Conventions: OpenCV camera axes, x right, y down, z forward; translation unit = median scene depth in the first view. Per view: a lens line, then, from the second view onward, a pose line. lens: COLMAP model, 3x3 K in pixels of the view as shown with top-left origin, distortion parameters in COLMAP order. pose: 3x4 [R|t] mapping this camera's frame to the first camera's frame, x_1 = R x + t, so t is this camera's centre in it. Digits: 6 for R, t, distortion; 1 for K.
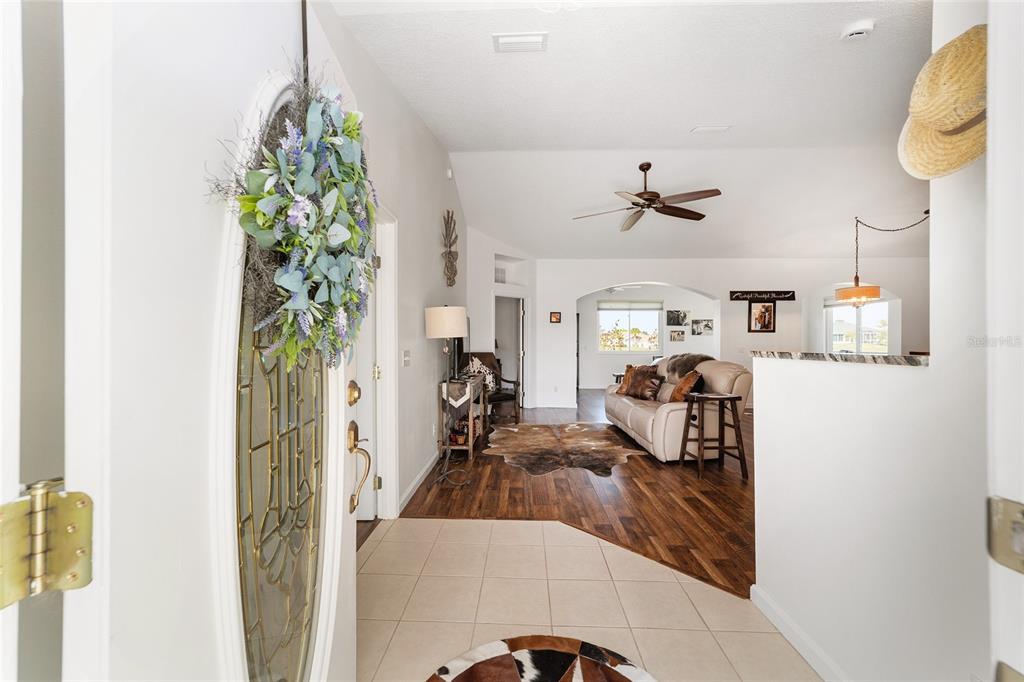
lens RADIAL K [[393.1, 0, 508.2], [0, 393.1, 341.9], [0, 0, 1]] dist [-0.006702, 0.000784]
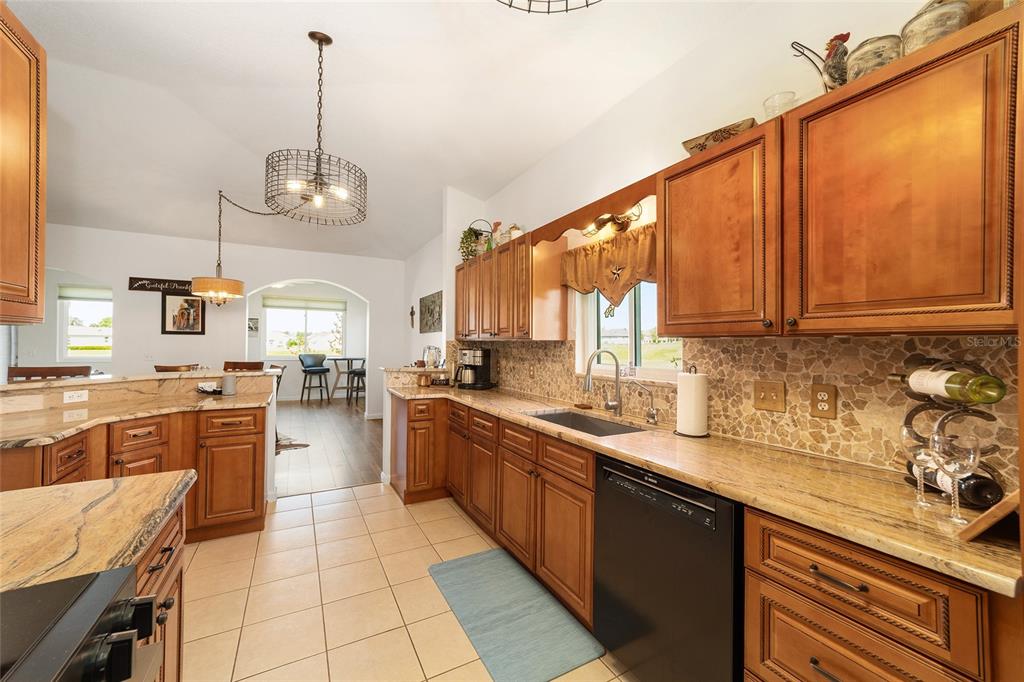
lens RADIAL K [[393.1, 0, 513.5], [0, 393.1, 341.1], [0, 0, 1]] dist [-0.006702, 0.000784]
pose [[0.850875, 0.008356, 0.525302, 0.795108], [-0.003721, 0.999944, -0.009880, -0.005858], [-0.525355, 0.006452, 0.850859, 0.006022]]
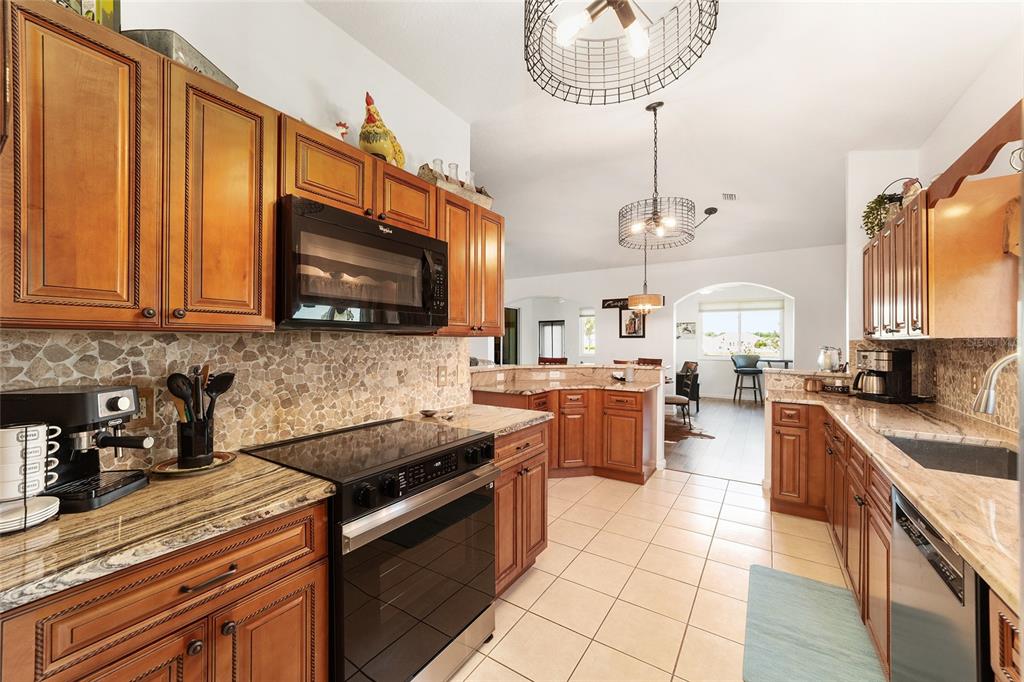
lens RADIAL K [[393.1, 0, 510.5], [0, 393.1, 341.0], [0, 0, 1]] dist [-0.006702, 0.000784]
pose [[0.864824, -0.003231, -0.502065, 0.892249], [-0.001685, 0.999955, -0.009338, -0.005437], [0.502073, 0.008921, 0.864779, -0.063165]]
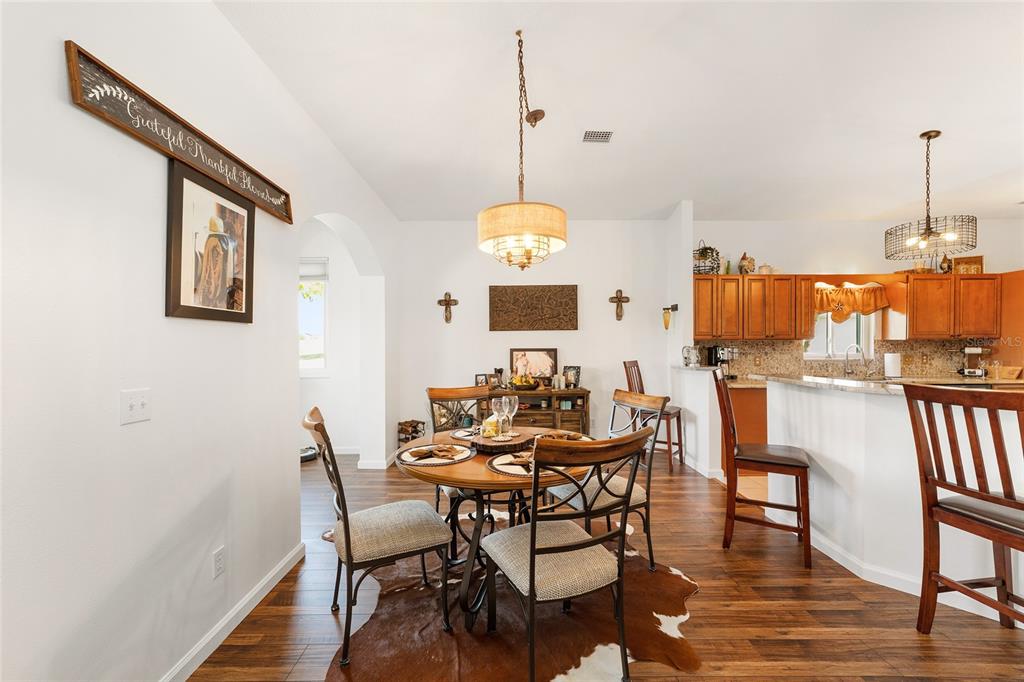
lens RADIAL K [[393.1, 0, 509.9], [0, 393.1, 344.1], [0, 0, 1]] dist [-0.006702, 0.000784]
pose [[-0.044466, -0.002781, 0.999007, 0.404427], [0.005968, 0.999978, 0.003049, -0.009257], [-0.998993, 0.006097, -0.044448, 0.834621]]
